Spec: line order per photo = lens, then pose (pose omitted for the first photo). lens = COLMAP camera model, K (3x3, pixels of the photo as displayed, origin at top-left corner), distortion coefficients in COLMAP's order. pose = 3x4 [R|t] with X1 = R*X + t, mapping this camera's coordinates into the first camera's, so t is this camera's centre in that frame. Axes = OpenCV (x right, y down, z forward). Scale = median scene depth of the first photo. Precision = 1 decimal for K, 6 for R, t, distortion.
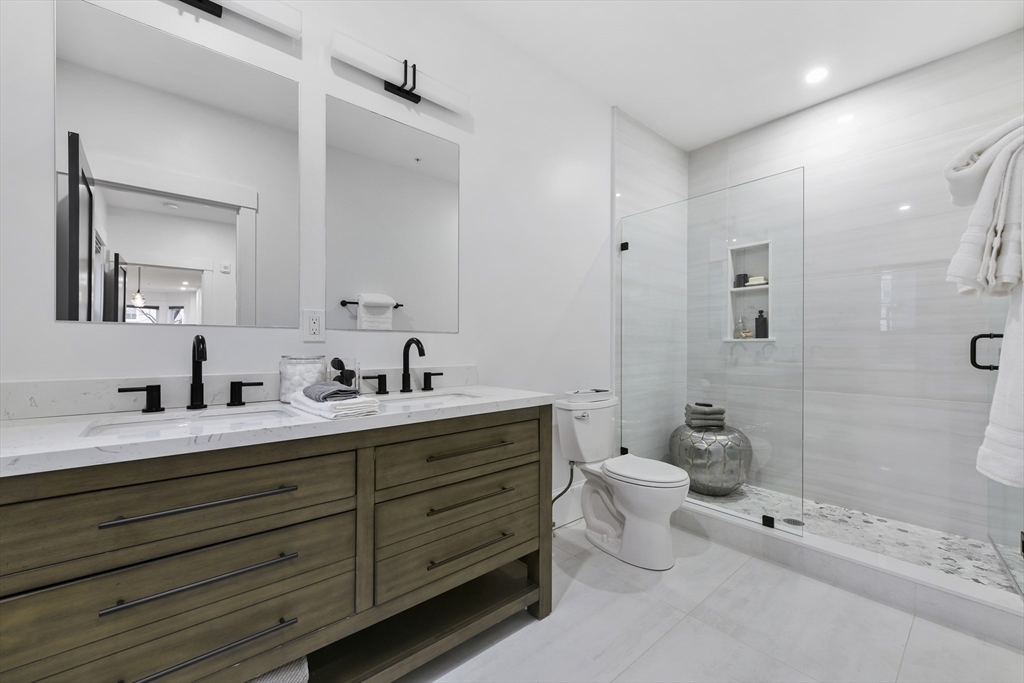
lens RADIAL K [[411.8, 0, 519.9], [0, 411.8, 344.5], [0, 0, 1]] dist [-0.000978, -0.001471]
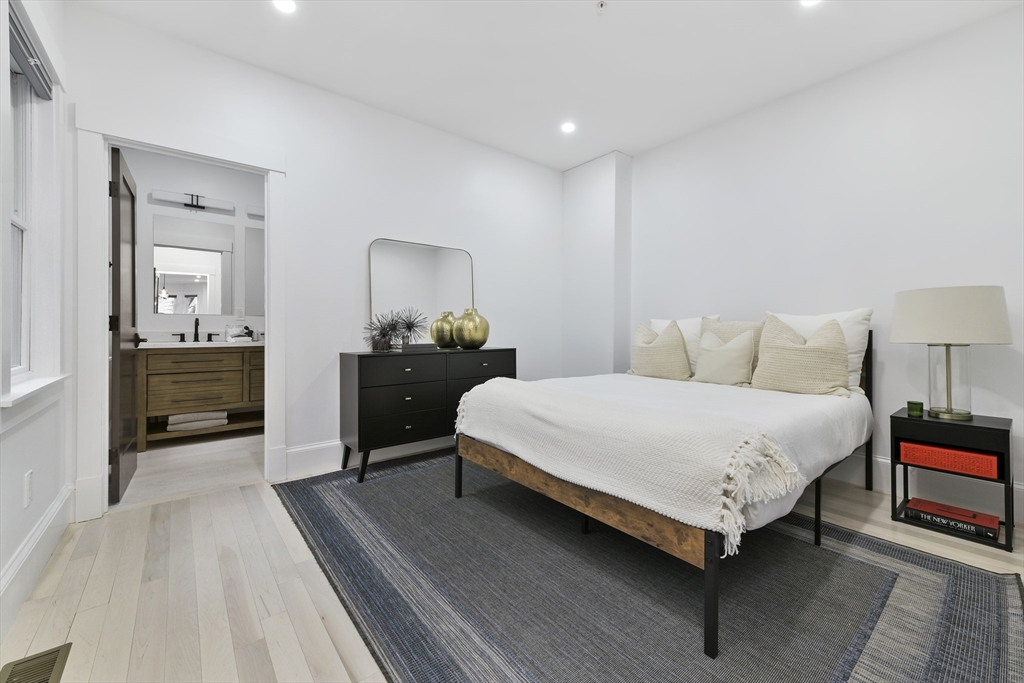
lens RADIAL K [[411.8, 0, 524.4], [0, 411.8, 328.0], [0, 0, 1]] dist [-0.000978, -0.001471]
pose [[0.999882, -0.000878, -0.015307, 1.546634], [0.000854, 0.999998, -0.001542, 0.054474], [0.015309, 0.001529, 0.999882, -1.837816]]
